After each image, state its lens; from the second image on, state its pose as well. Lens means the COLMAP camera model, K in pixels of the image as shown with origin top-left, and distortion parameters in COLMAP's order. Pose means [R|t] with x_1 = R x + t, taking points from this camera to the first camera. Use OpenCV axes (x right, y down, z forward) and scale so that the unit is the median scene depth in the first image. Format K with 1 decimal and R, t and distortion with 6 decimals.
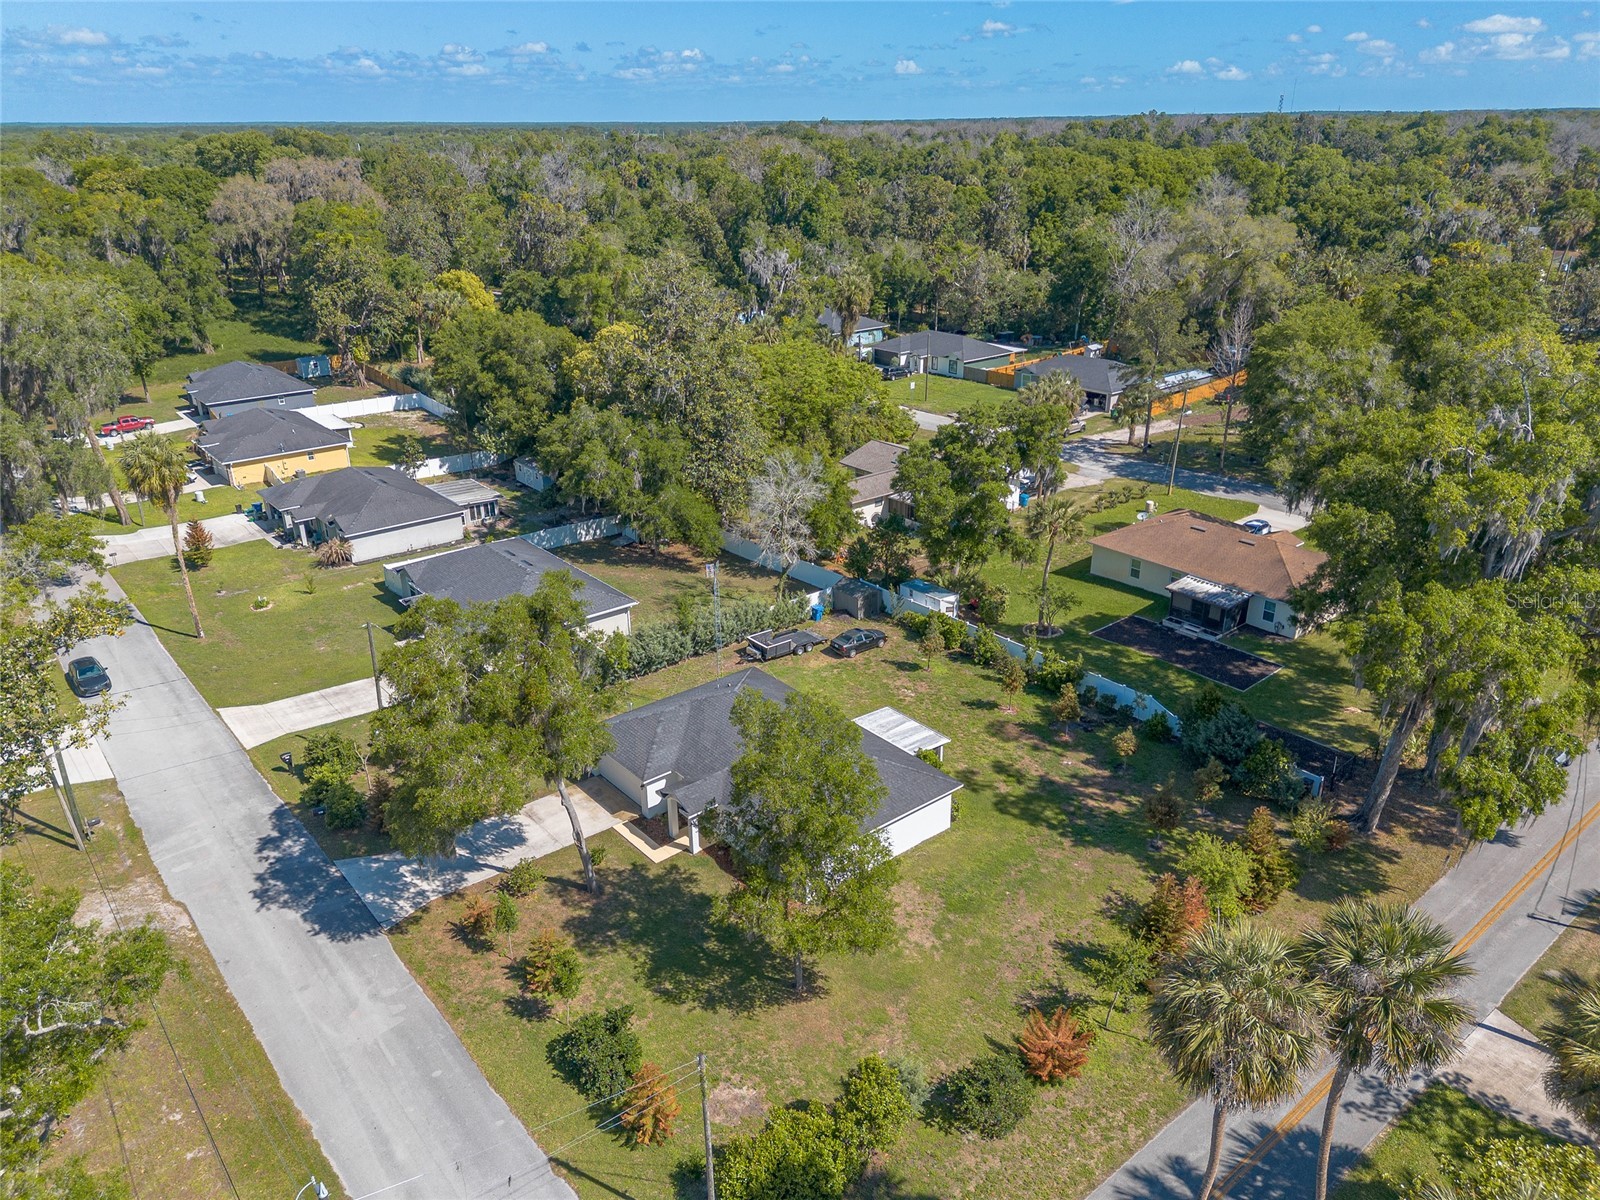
lens RADIAL K [[1120.9, 0, 801.5], [0, 1120.9, 613.2], [0, 0, 1]] dist [0.072620, -0.064892]
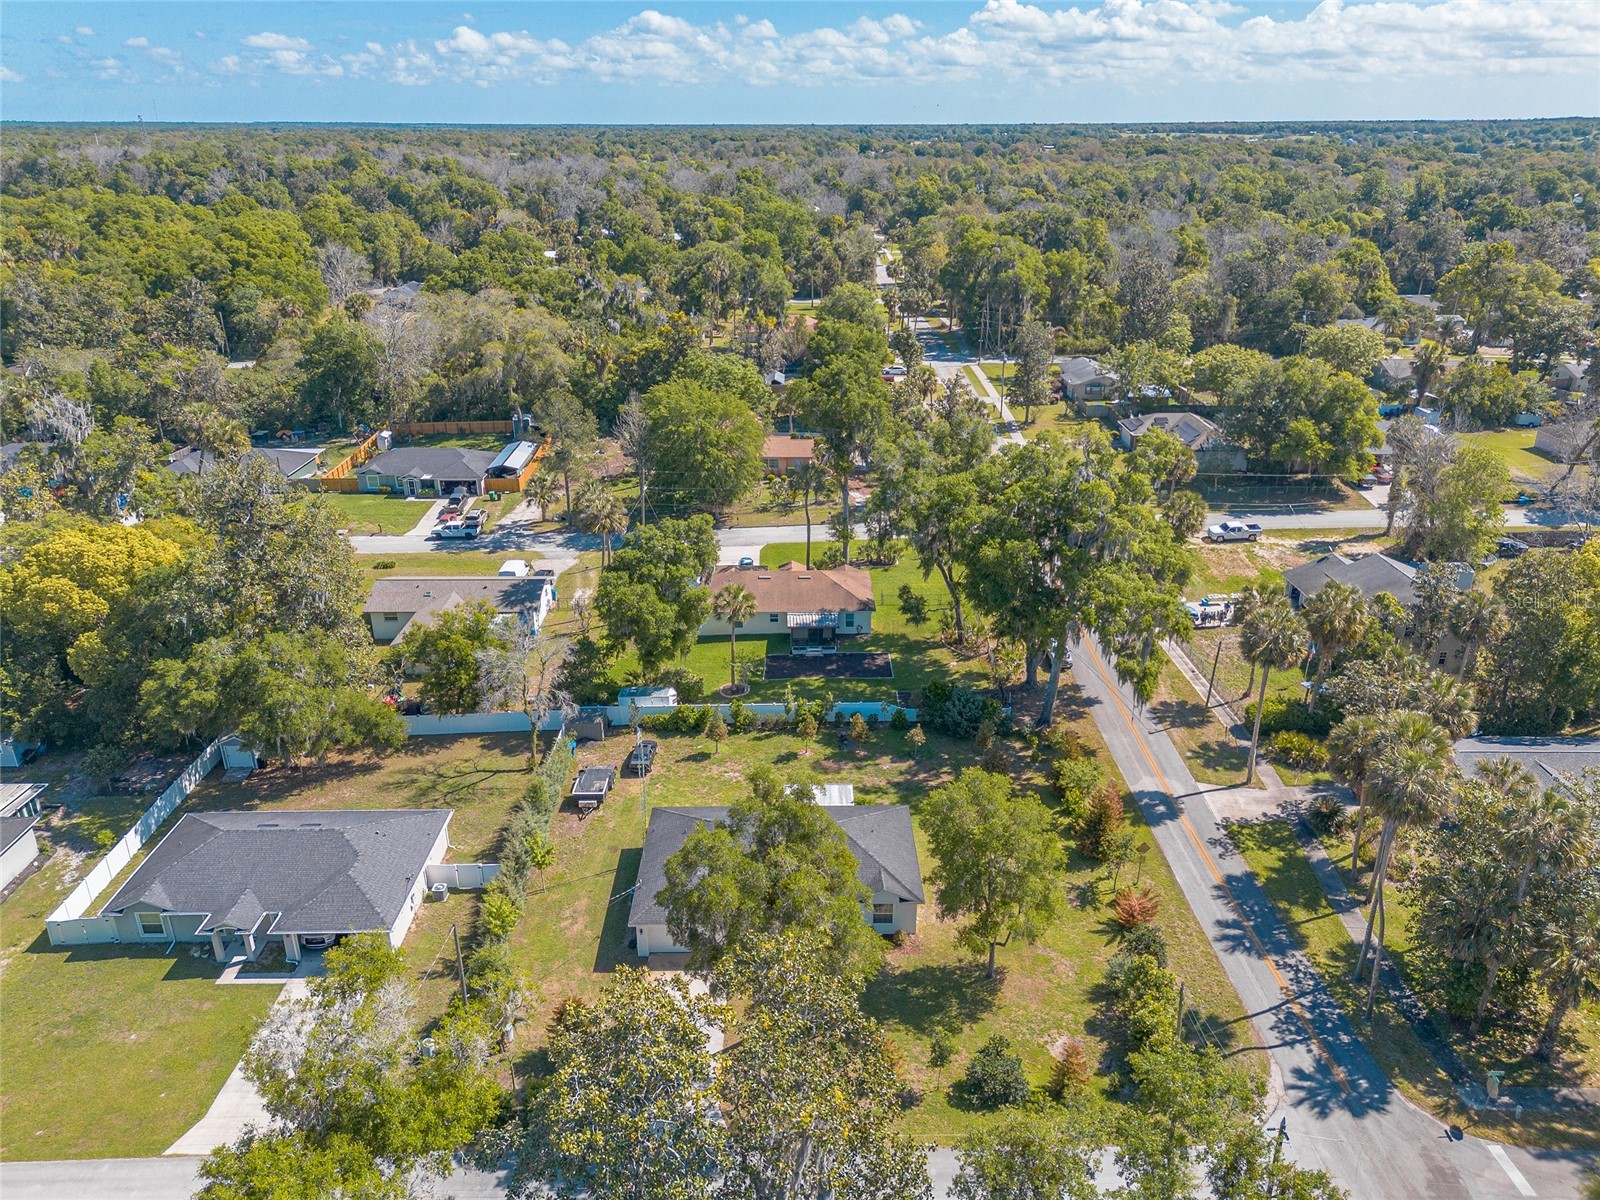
lens RADIAL K [[1145.1, 0, 811.2], [0, 1145.1, 567.8], [0, 0, 1]] dist [0.099545, -0.104821]
pose [[0.626626, -0.271156, 0.730626, -0.744704], [0.306163, 0.947794, 0.089170, -0.239891], [-0.716661, 0.167815, 0.676930, 0.079697]]
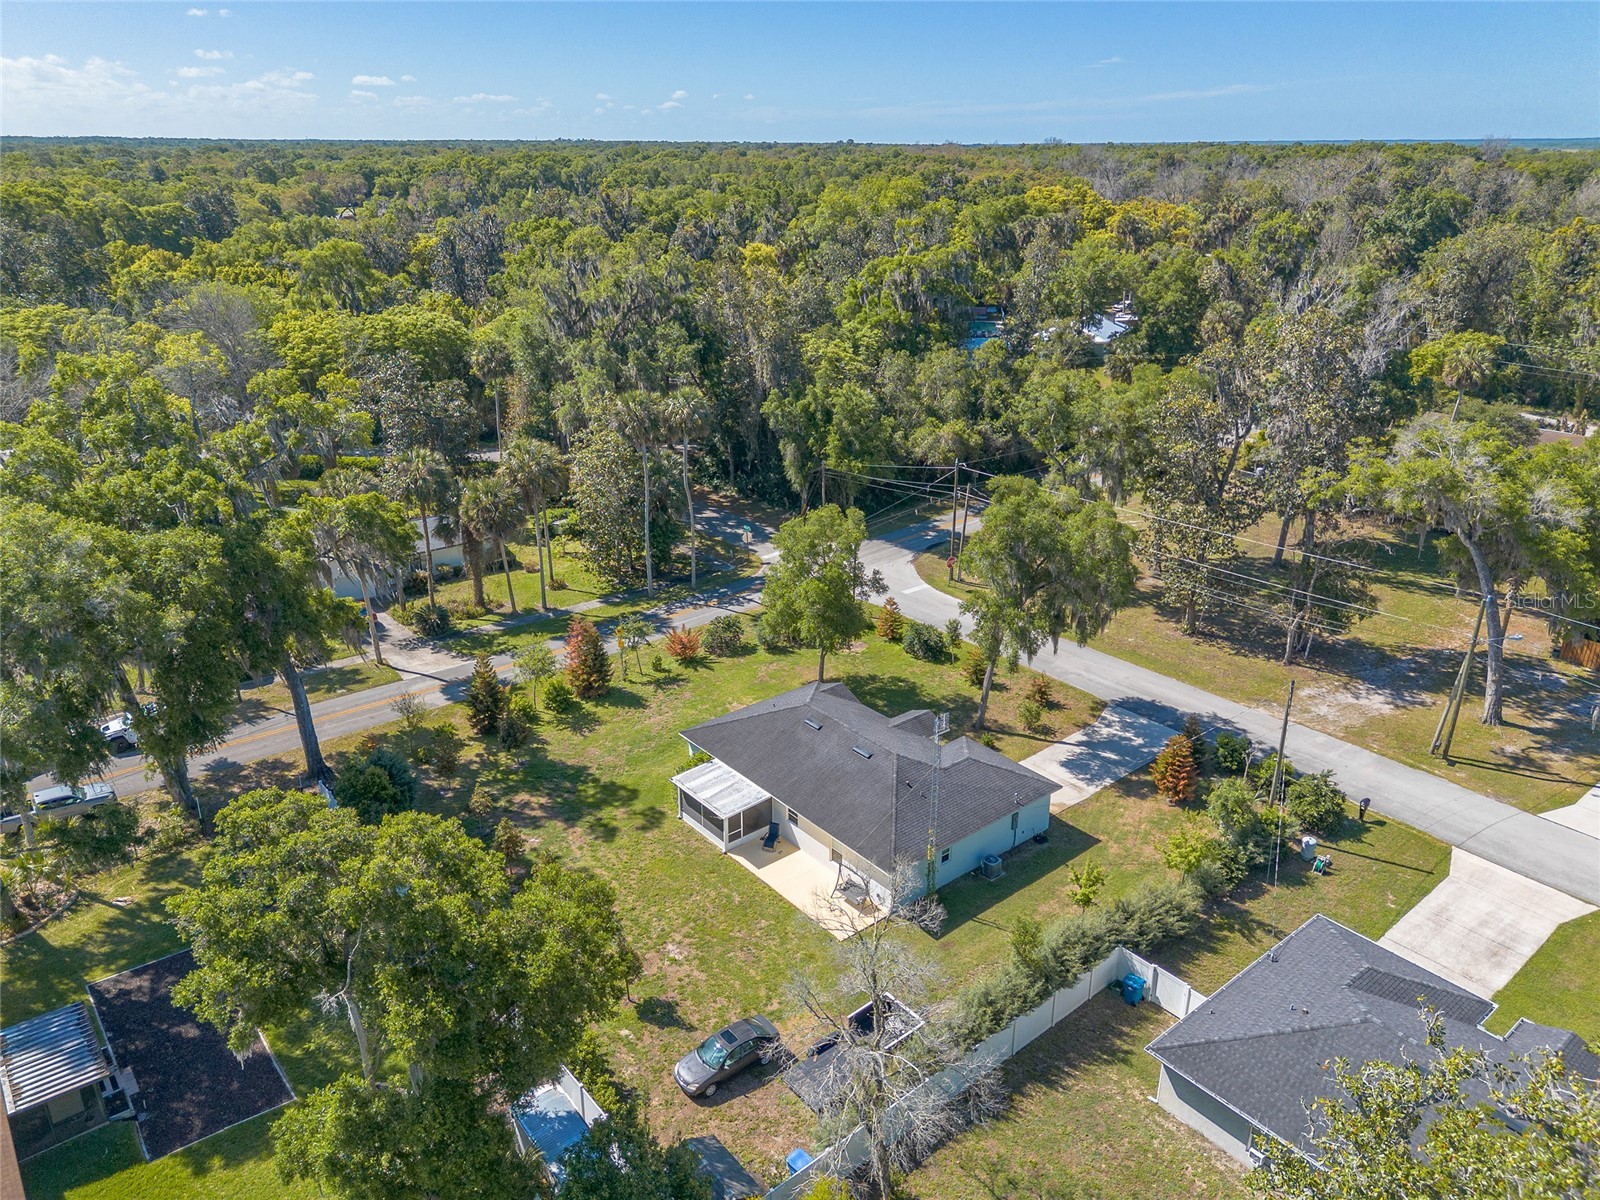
lens RADIAL K [[1120.9, 0, 801.5], [0, 1120.9, 613.2], [0, 0, 1]] dist [0.072620, -0.064892]
pose [[-0.999976, 0.004610, 0.005234, 0.012056], [0.006967, 0.693955, 0.719985, -0.634549], [-0.000313, 0.720004, -0.693970, 1.451453]]
